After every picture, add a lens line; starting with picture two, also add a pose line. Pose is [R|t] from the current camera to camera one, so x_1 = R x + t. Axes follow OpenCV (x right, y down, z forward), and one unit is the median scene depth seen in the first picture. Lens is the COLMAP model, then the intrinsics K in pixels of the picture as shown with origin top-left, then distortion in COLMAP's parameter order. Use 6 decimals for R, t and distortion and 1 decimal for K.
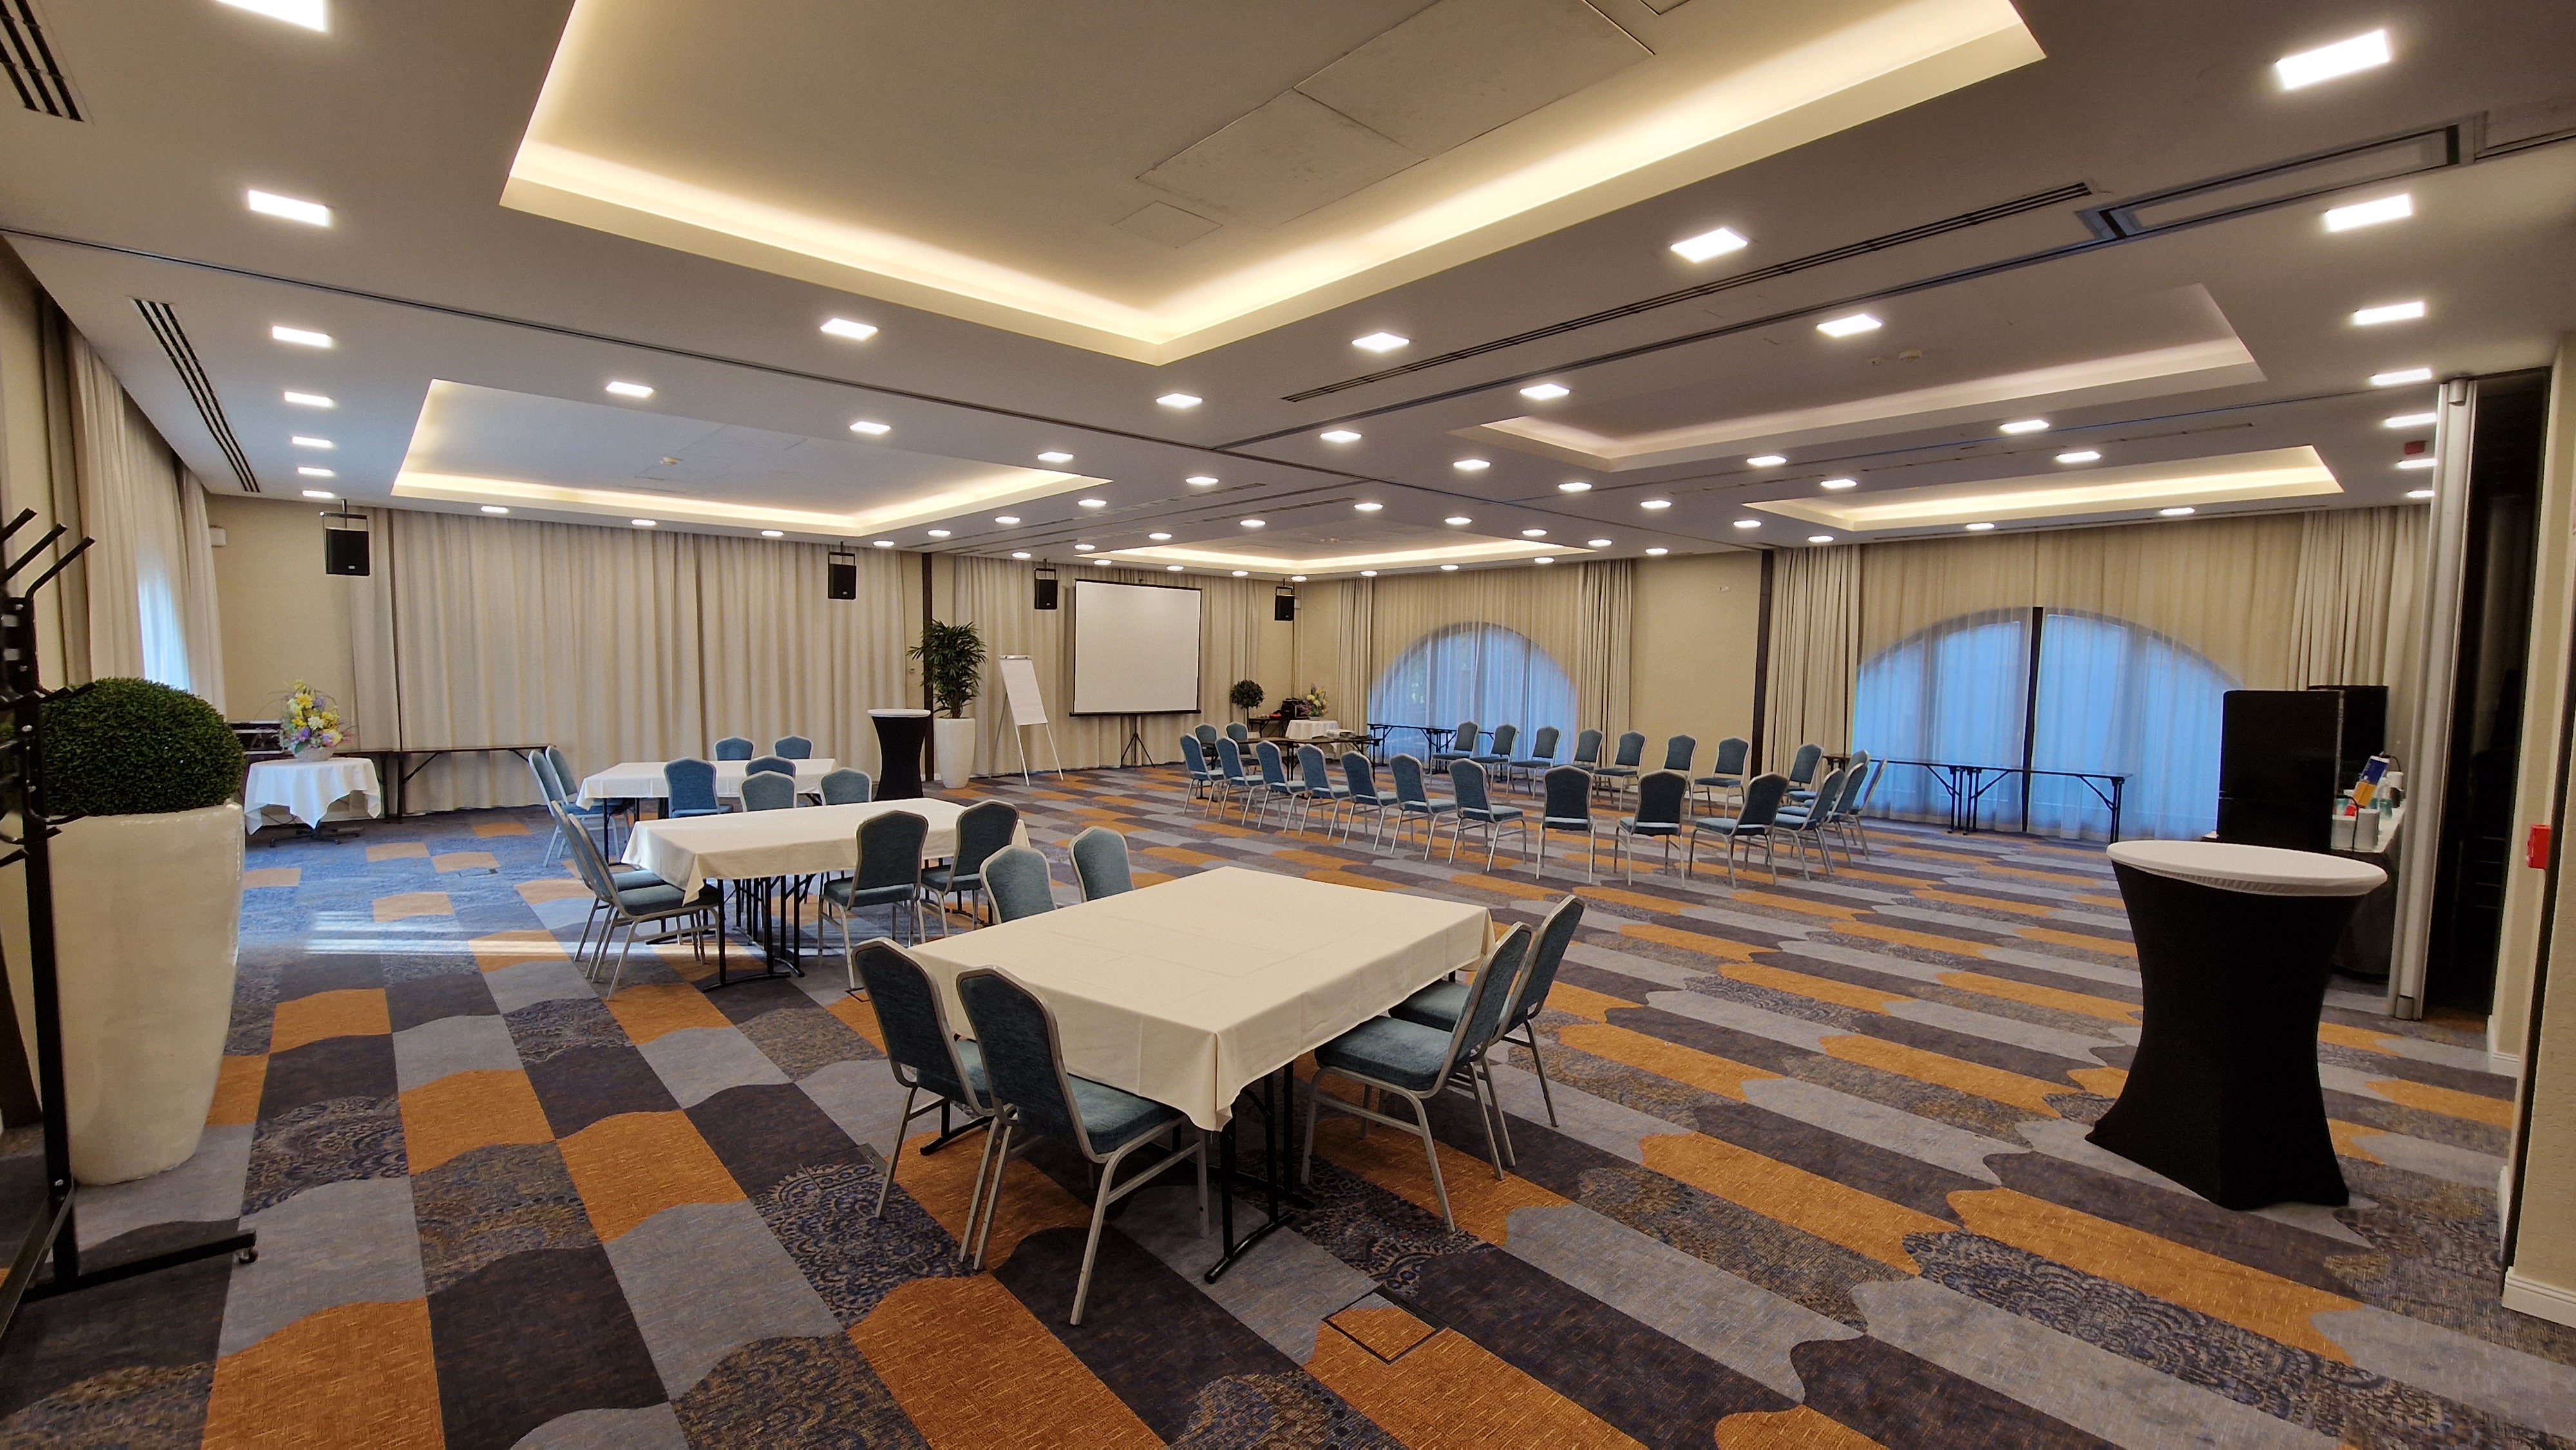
lens RADIAL K [[1041.3, 0, 1270.6], [0, 1041.3, 746.8], [0, 0, 1]] dist [0.004049, -0.001101]
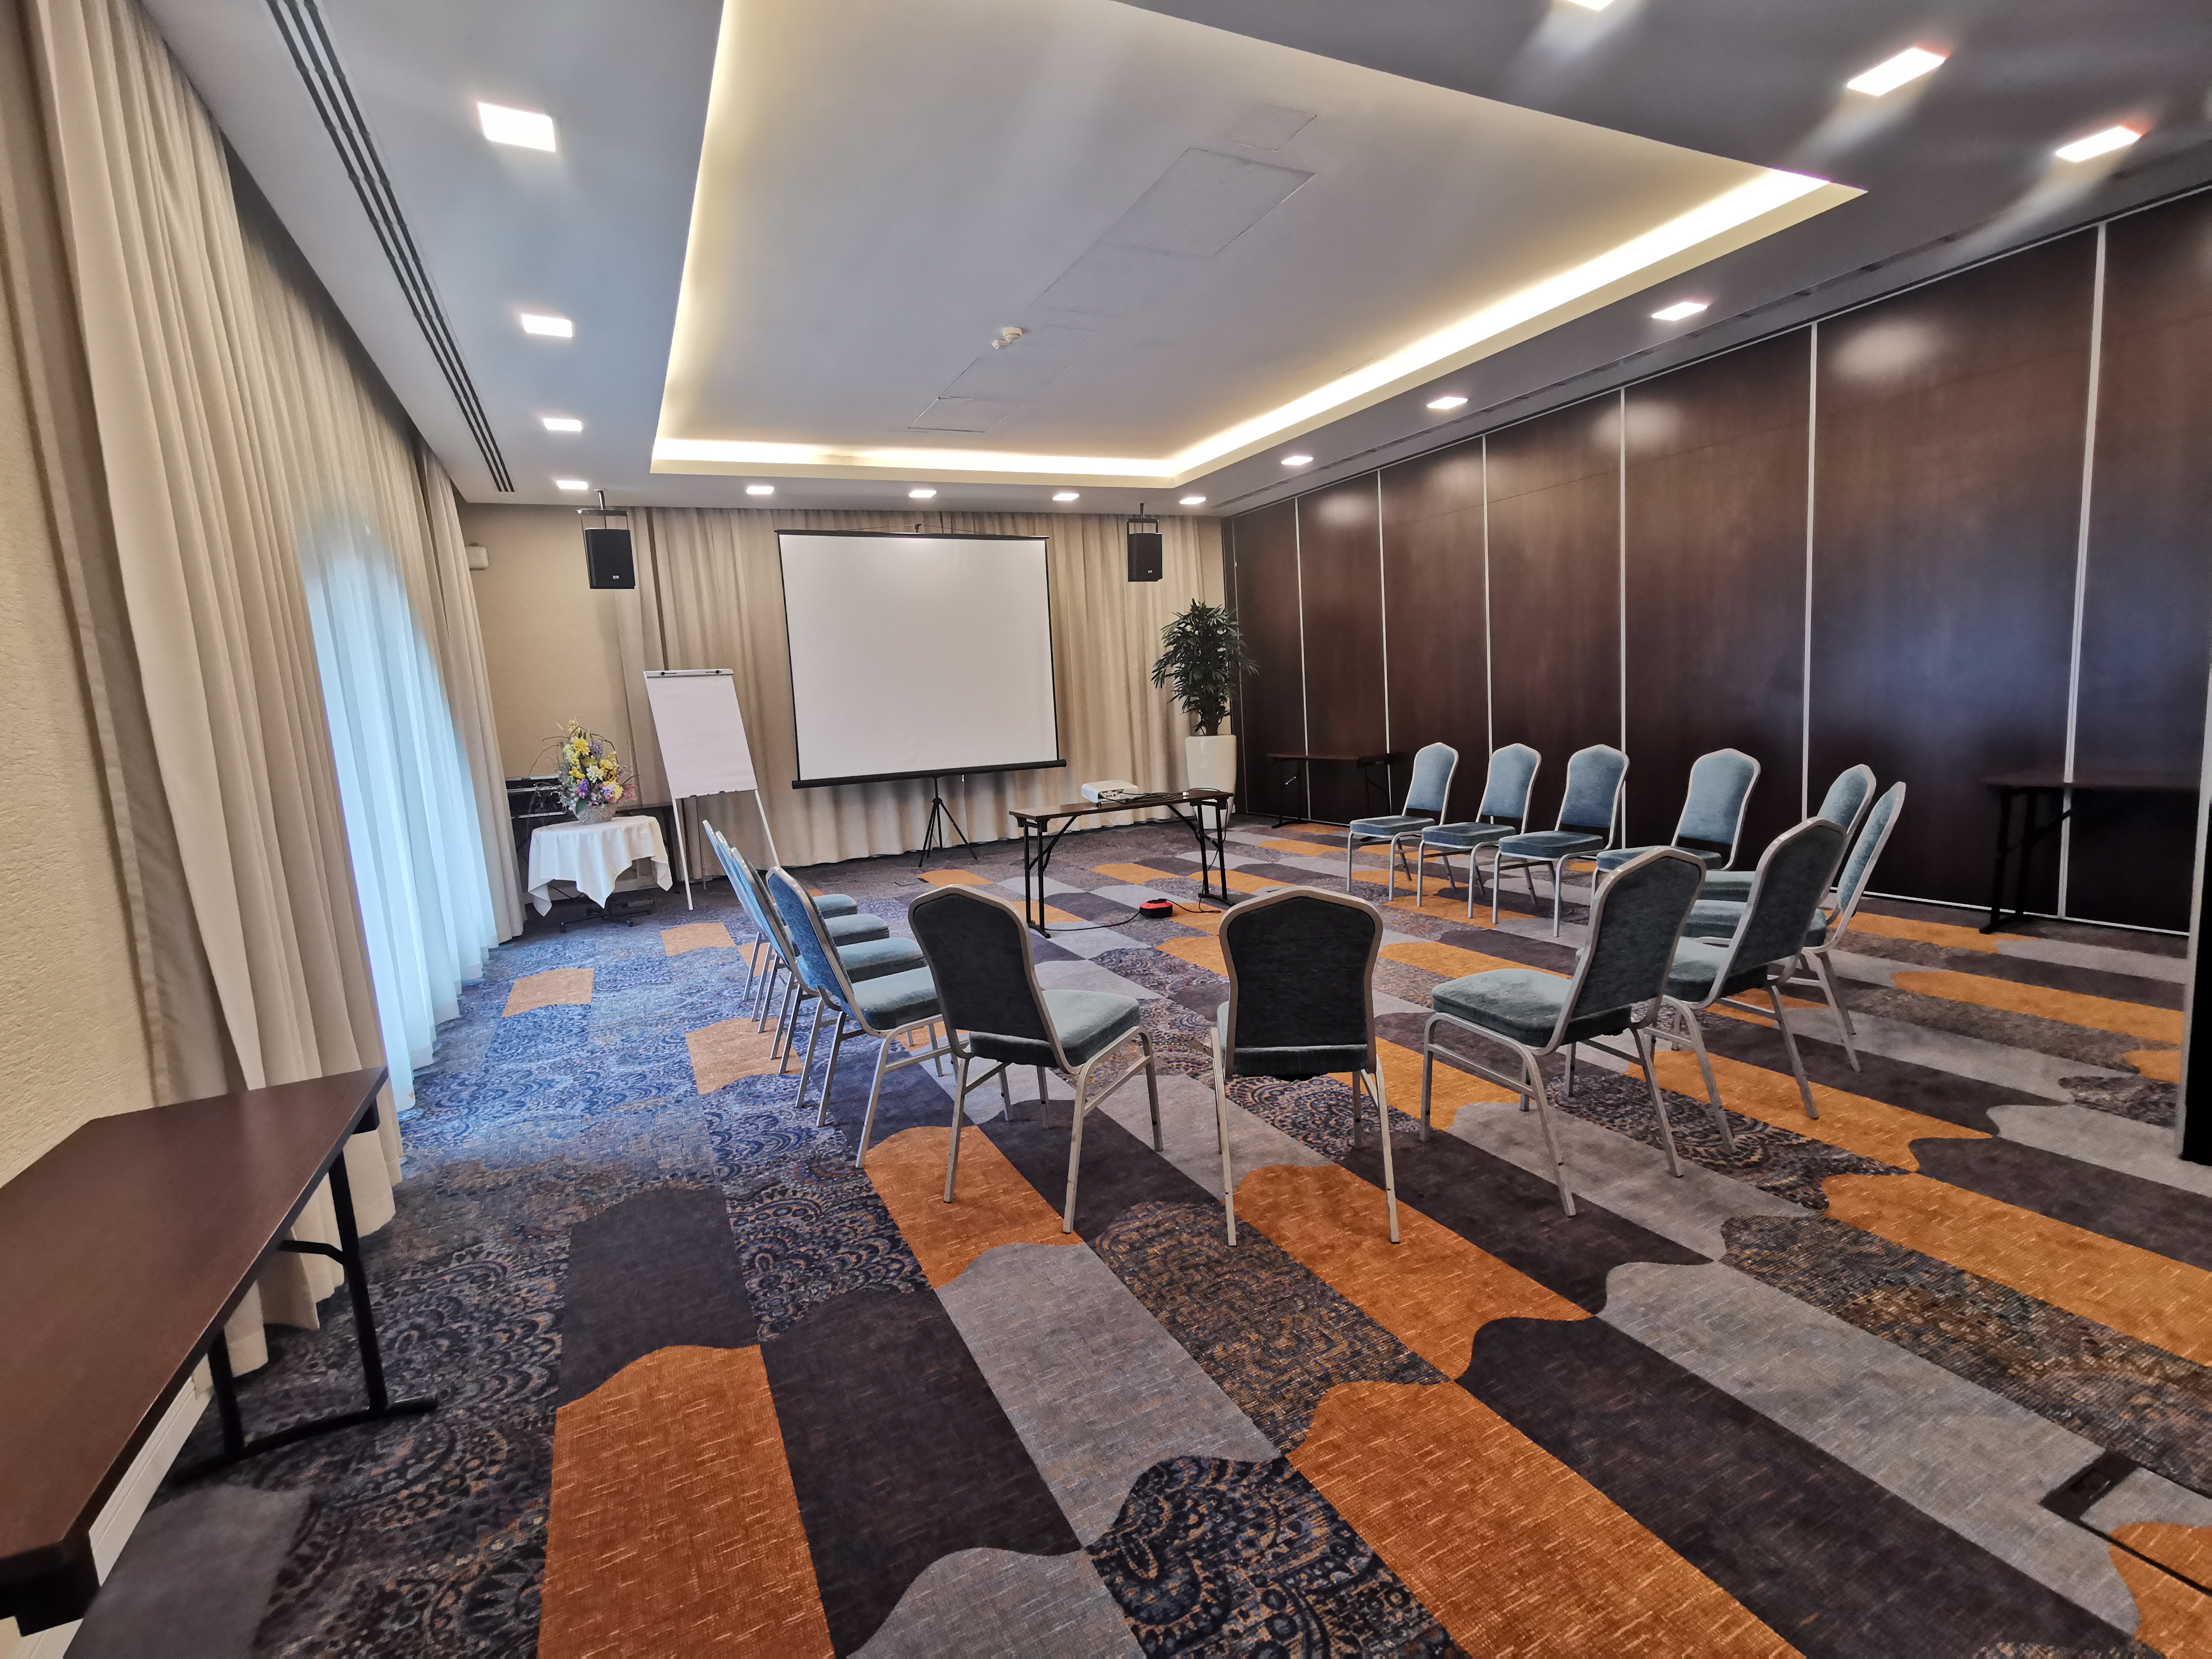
lens RADIAL K [[1005.5, 0, 1099.0], [0, 1005.5, 831.1], [0, 0, 1]] dist [0.009645, 0.001404]
pose [[0.959119, -0.039533, -0.280228, -0.607009], [0.056341, 0.997047, 0.052178, 0.003465], [0.277338, -0.065833, 0.958514, 0.671061]]
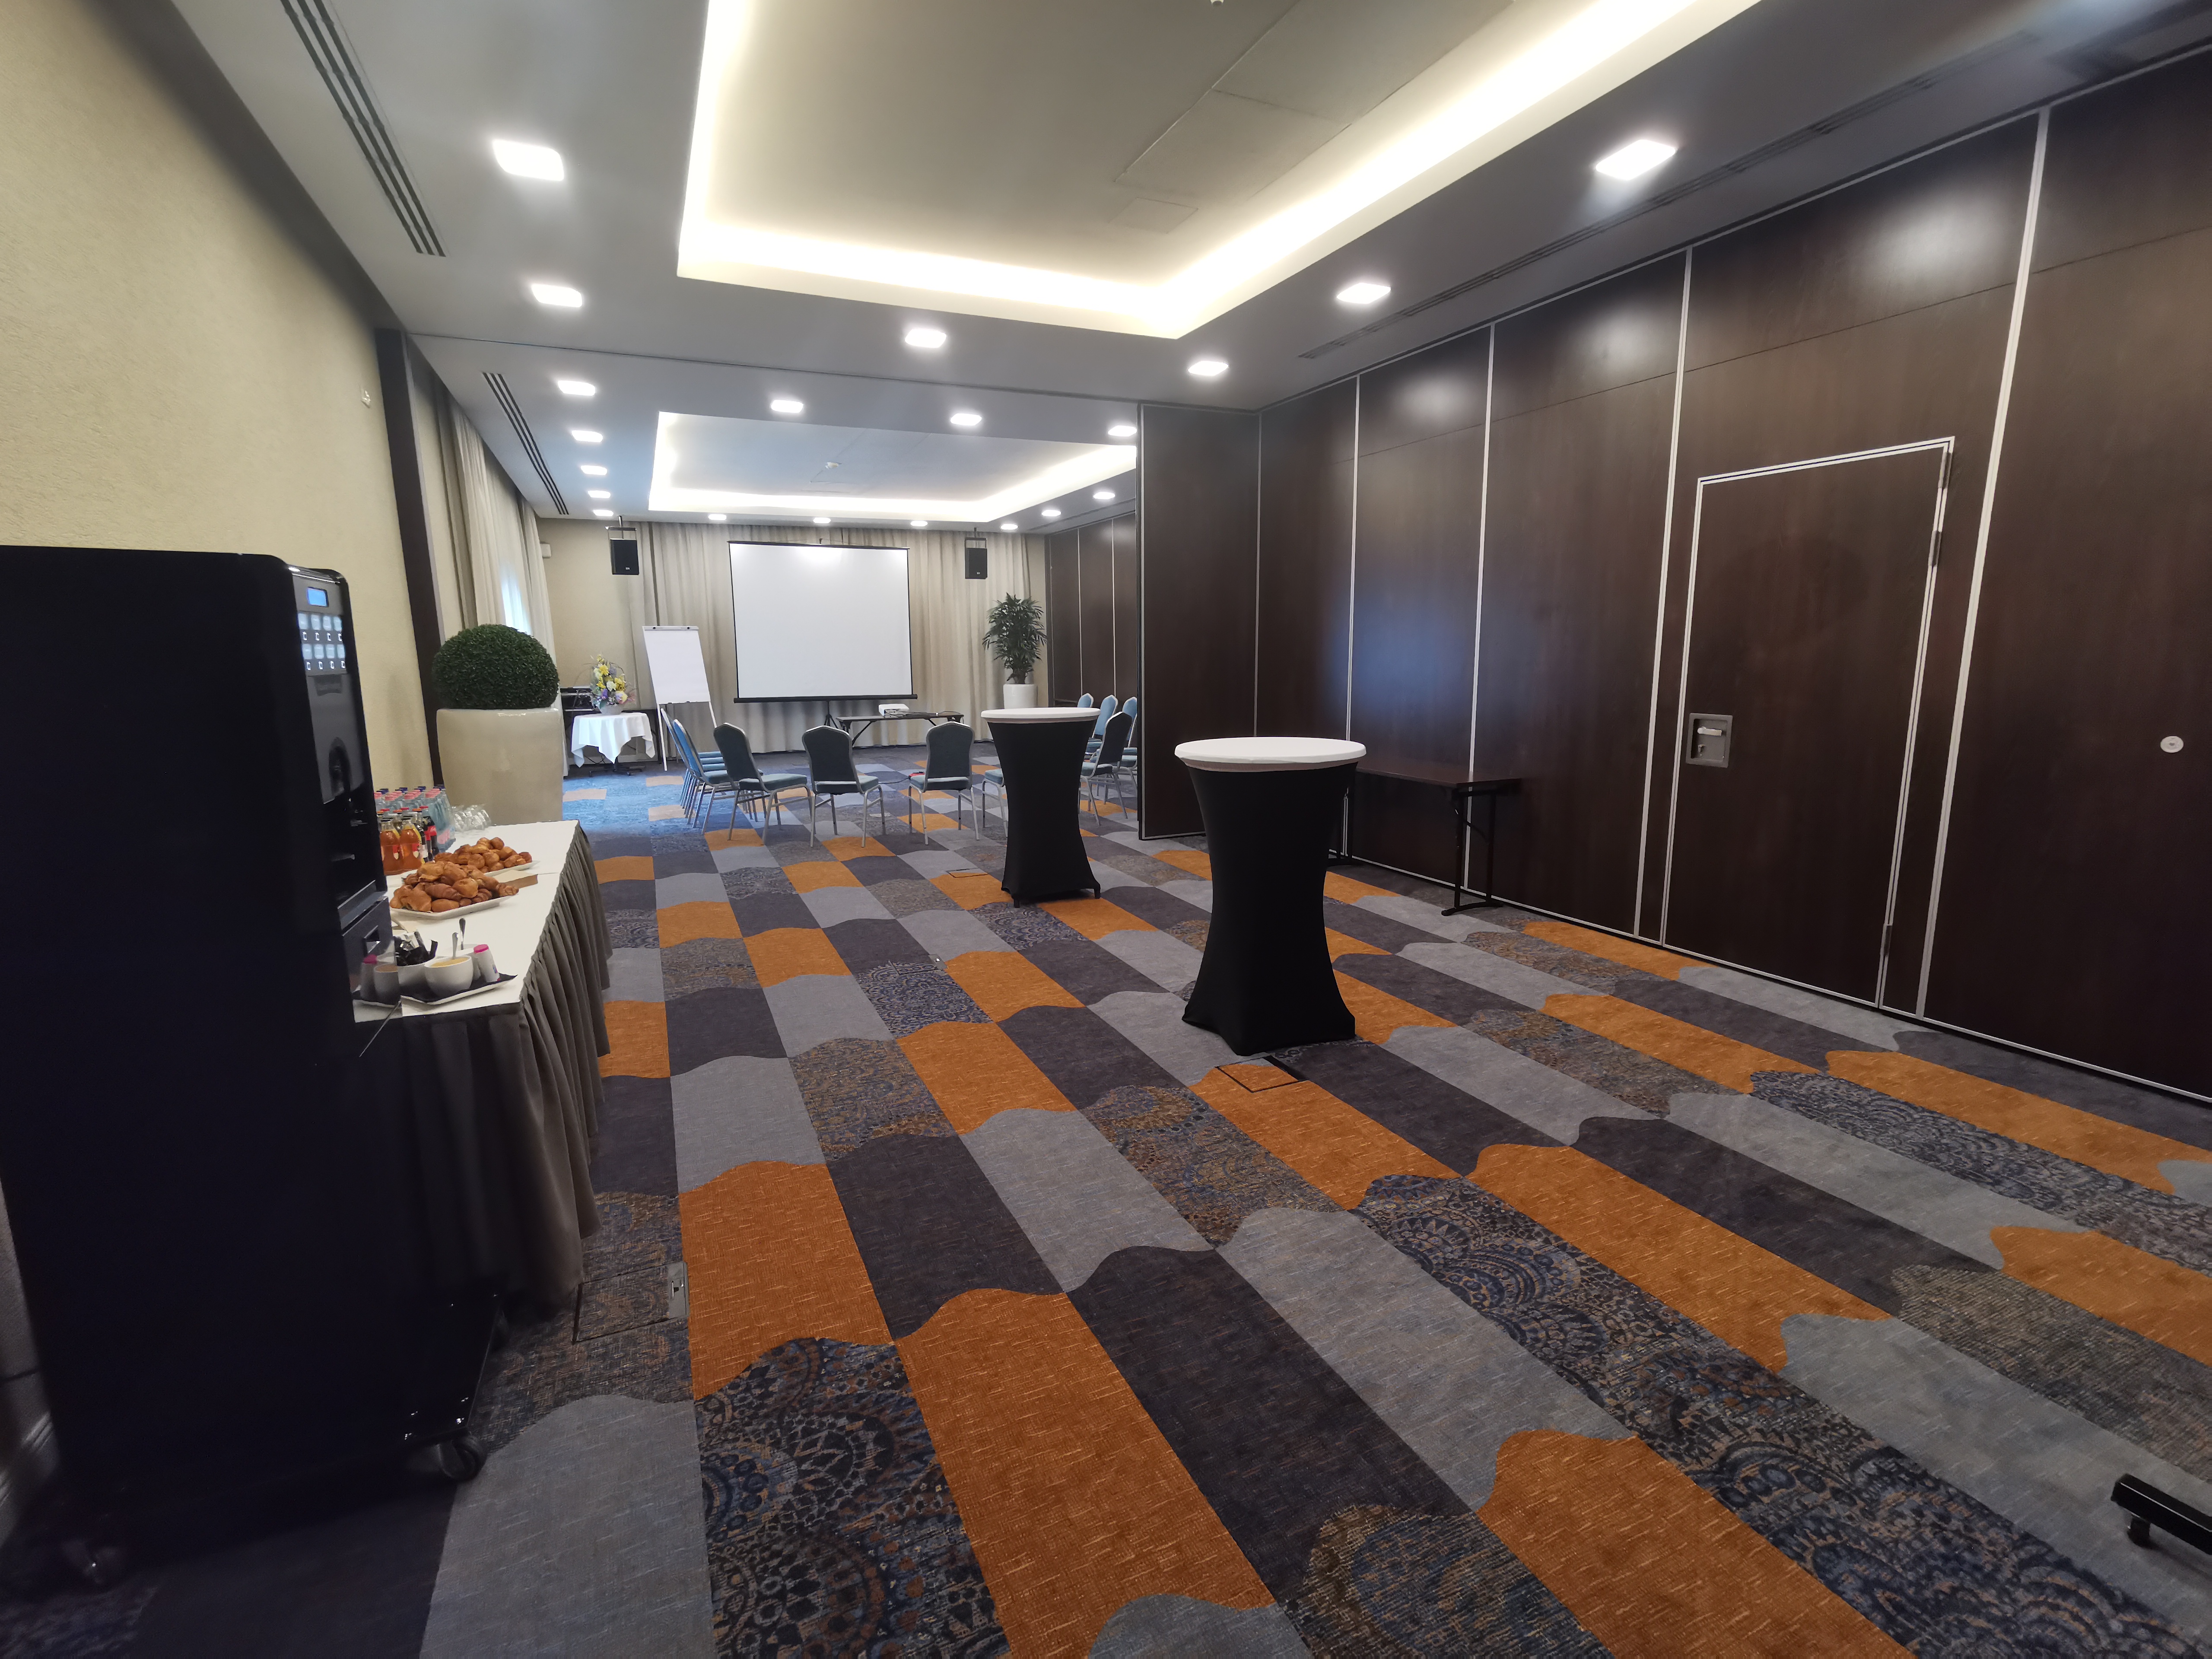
lens RADIAL K [[1005.5, 0, 1097.7], [0, 1005.5, 825.2], [0, 0, 1]] dist [0.009645, 0.001404]
pose [[0.954431, 0.024457, -0.297429, 0.145076], [0.004968, 0.995196, 0.097776, 0.056873], [0.298392, -0.094798, 0.949724, -0.126930]]
